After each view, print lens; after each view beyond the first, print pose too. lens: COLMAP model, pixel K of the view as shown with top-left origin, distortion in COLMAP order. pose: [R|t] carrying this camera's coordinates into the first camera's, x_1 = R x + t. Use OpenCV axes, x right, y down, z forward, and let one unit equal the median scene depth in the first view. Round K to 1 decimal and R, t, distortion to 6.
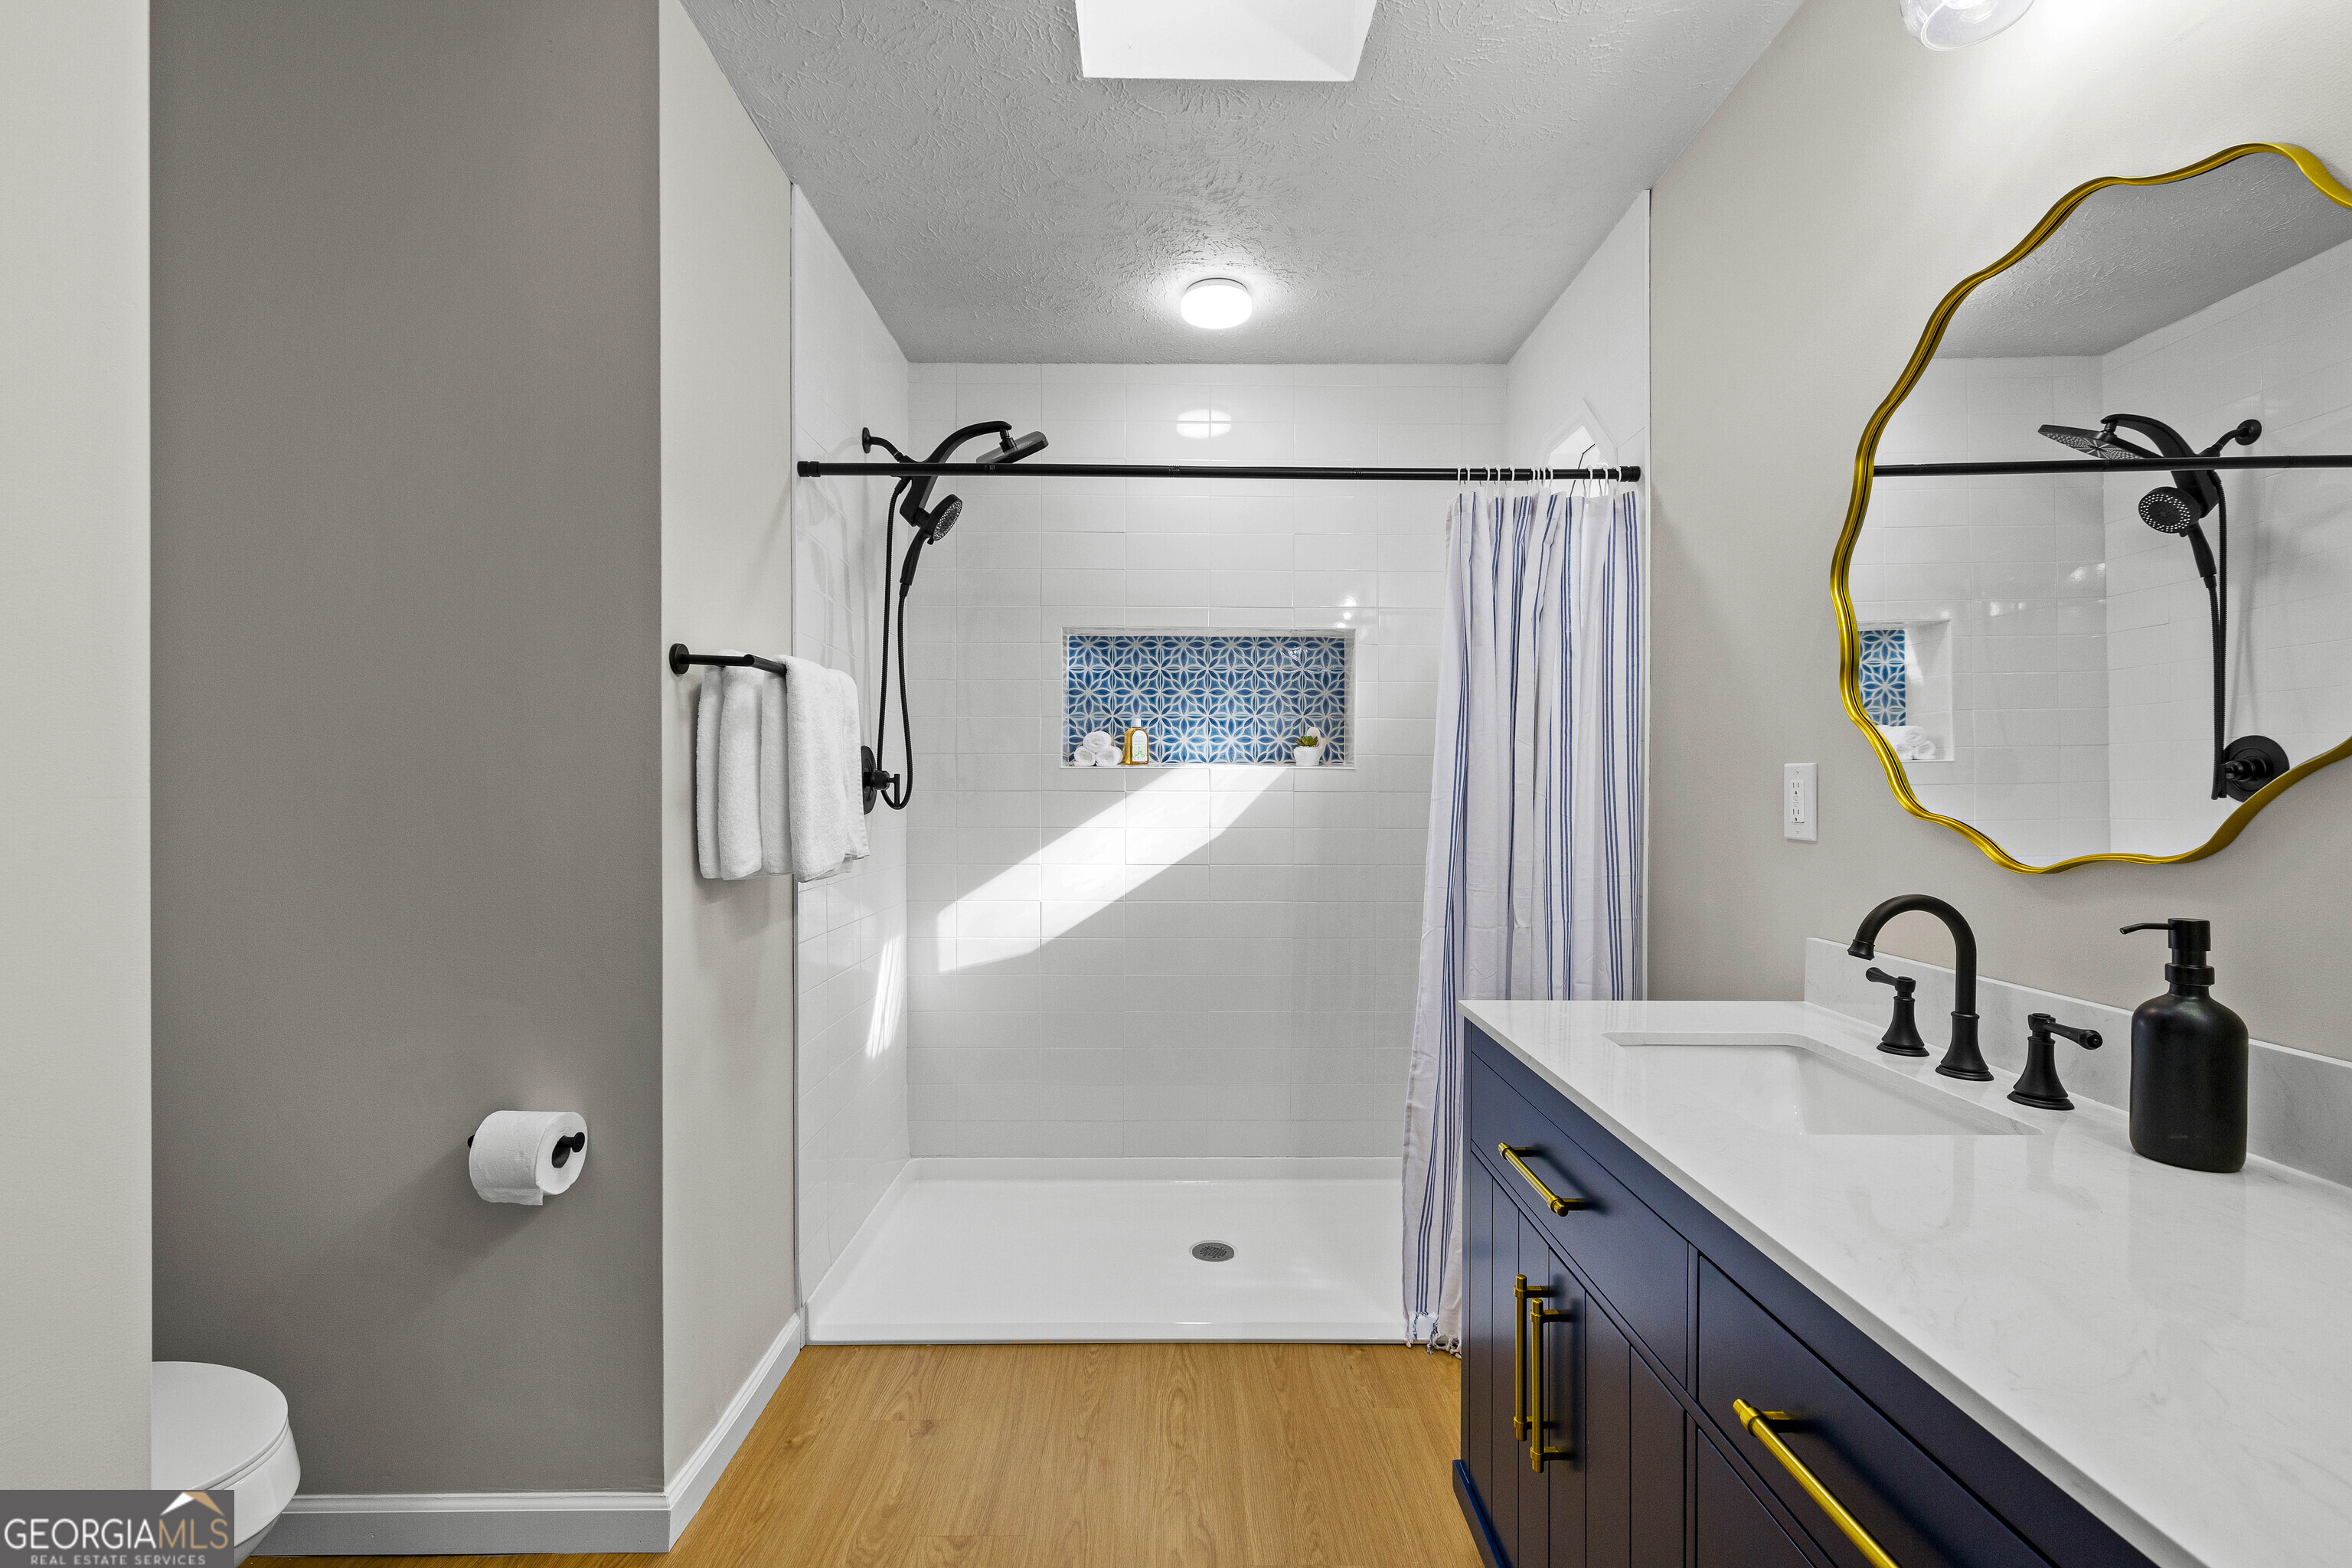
lens RADIAL K [[1008.7, 0, 1188.6], [0, 1008.7, 798.1], [0, 0, 1]] dist [0.003157, -0.000440]
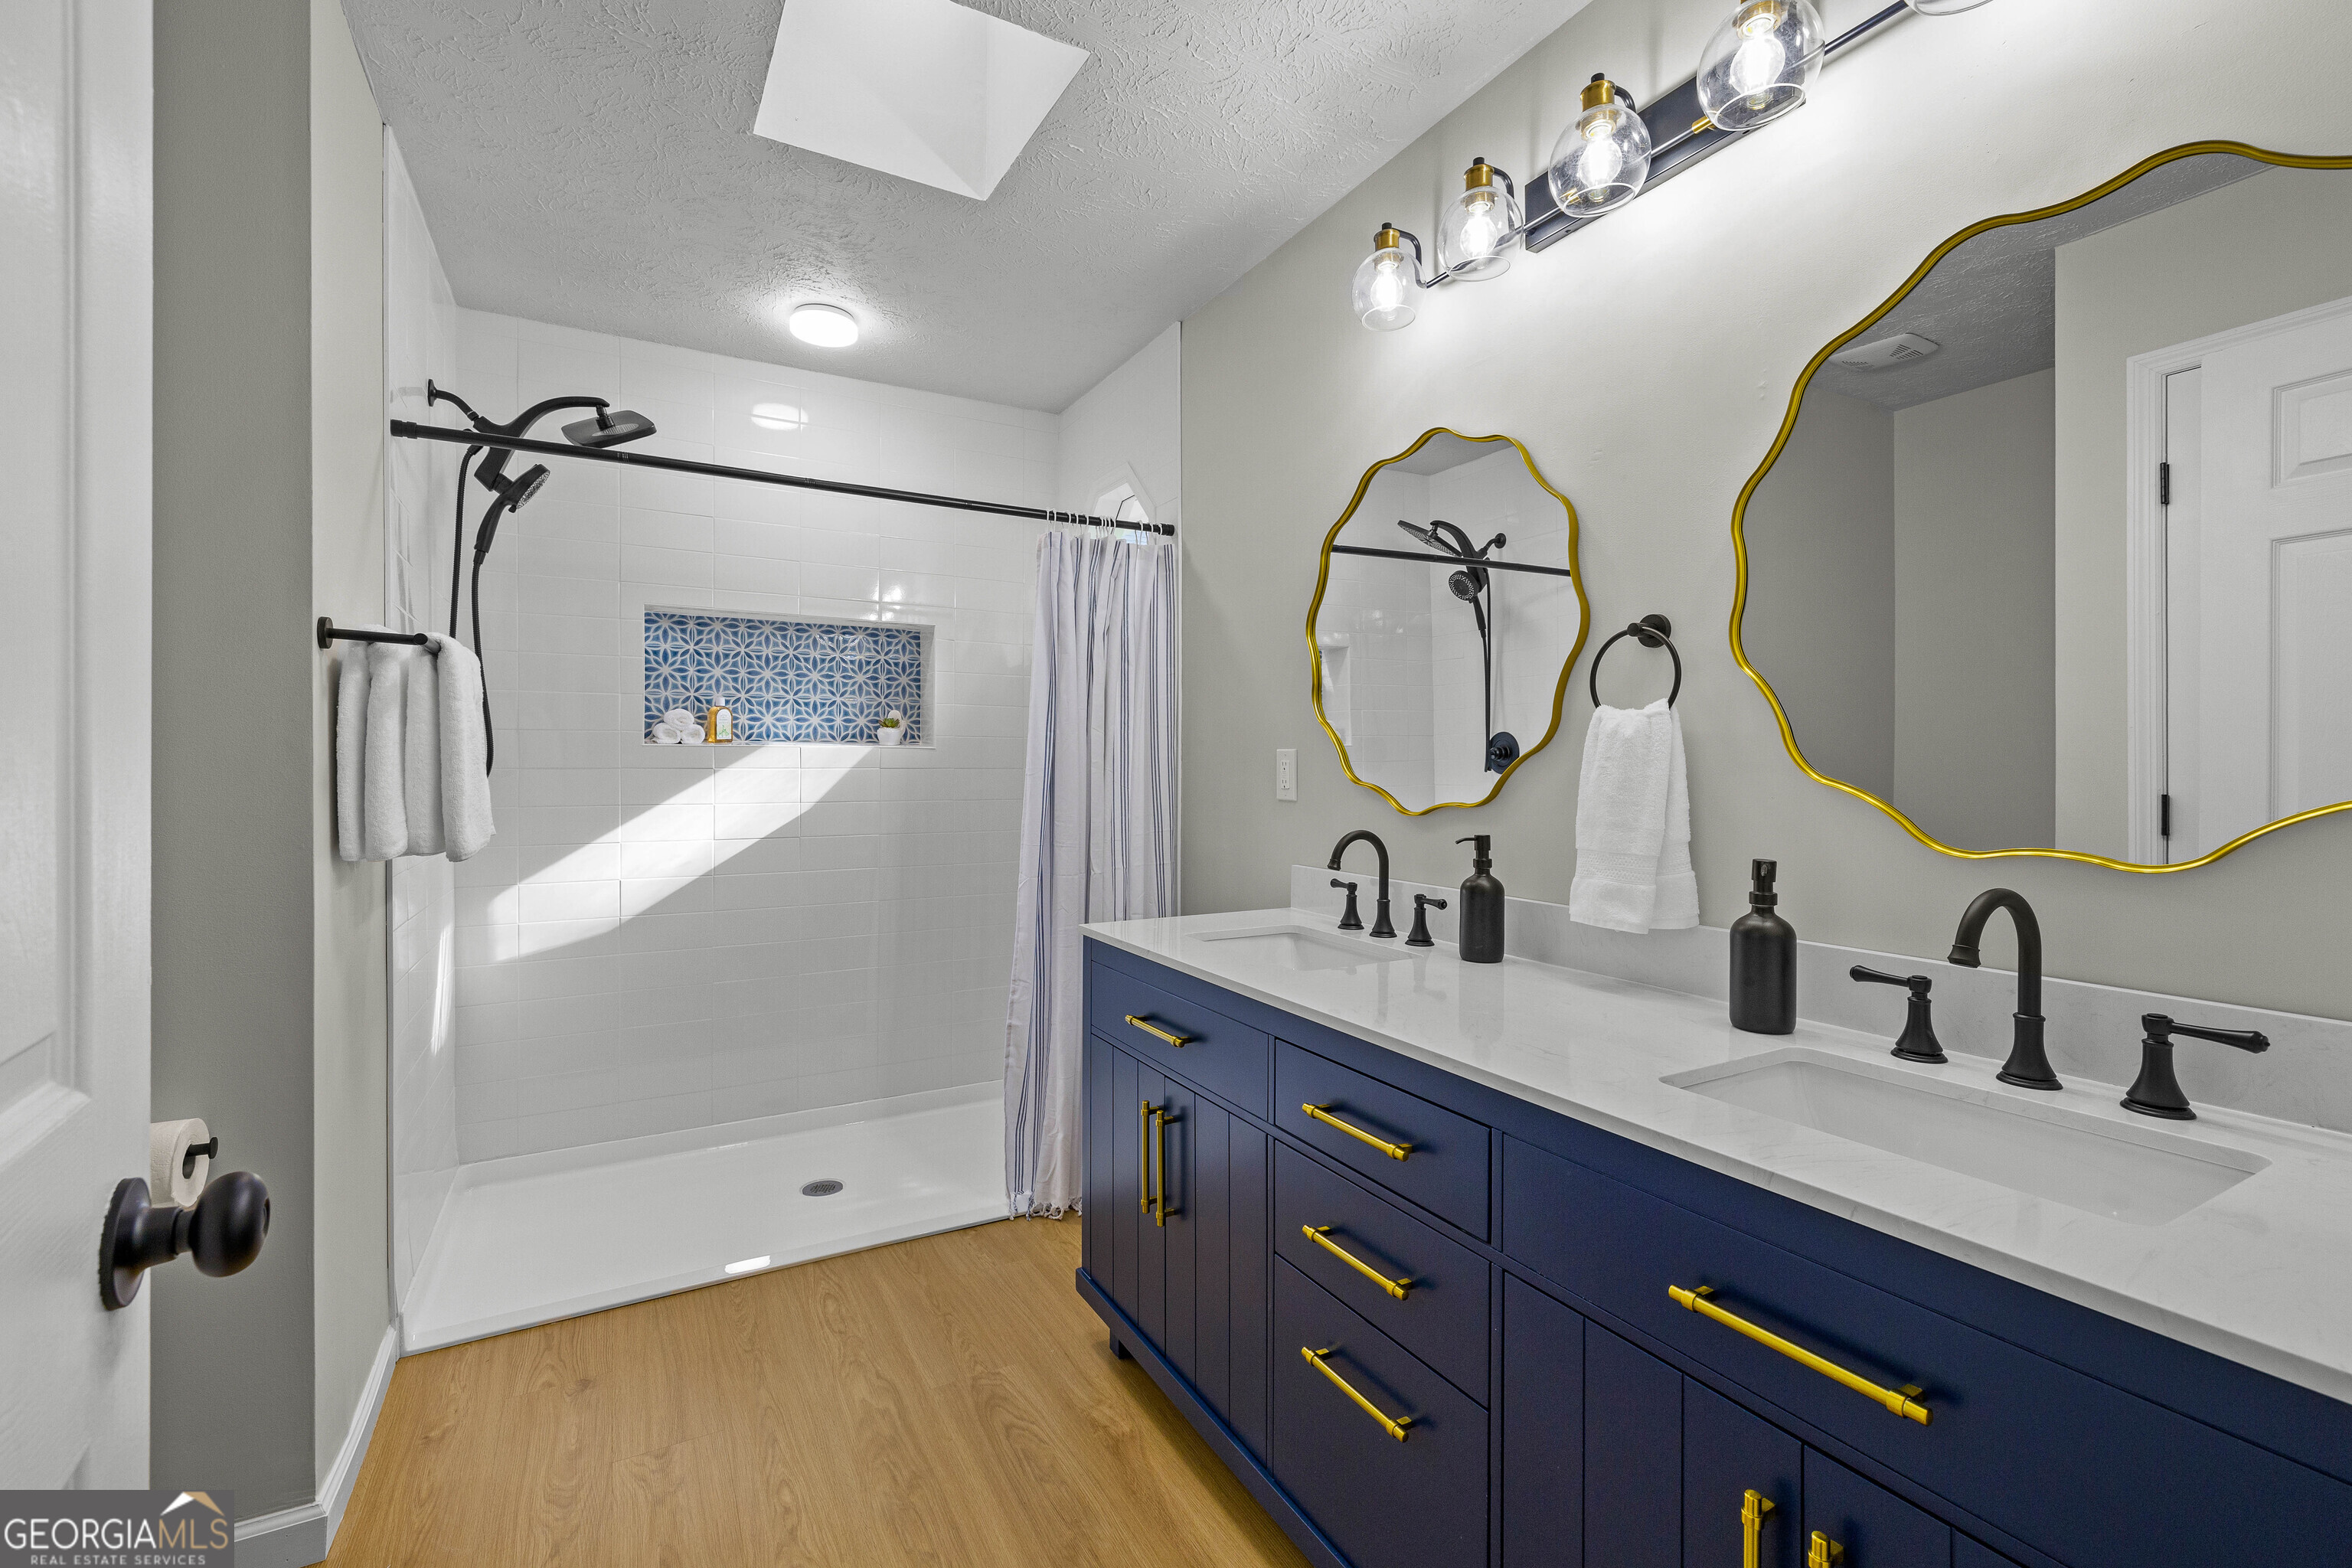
lens RADIAL K [[1008.7, 0, 1183.2], [0, 1008.7, 775.9], [0, 0, 1]] dist [0.003157, -0.000440]
pose [[0.874902, -0.006392, 0.484257, -0.193783], [0.005101, 0.999979, 0.003983, -0.001242], [-0.484273, -0.001015, 0.874917, -0.178780]]
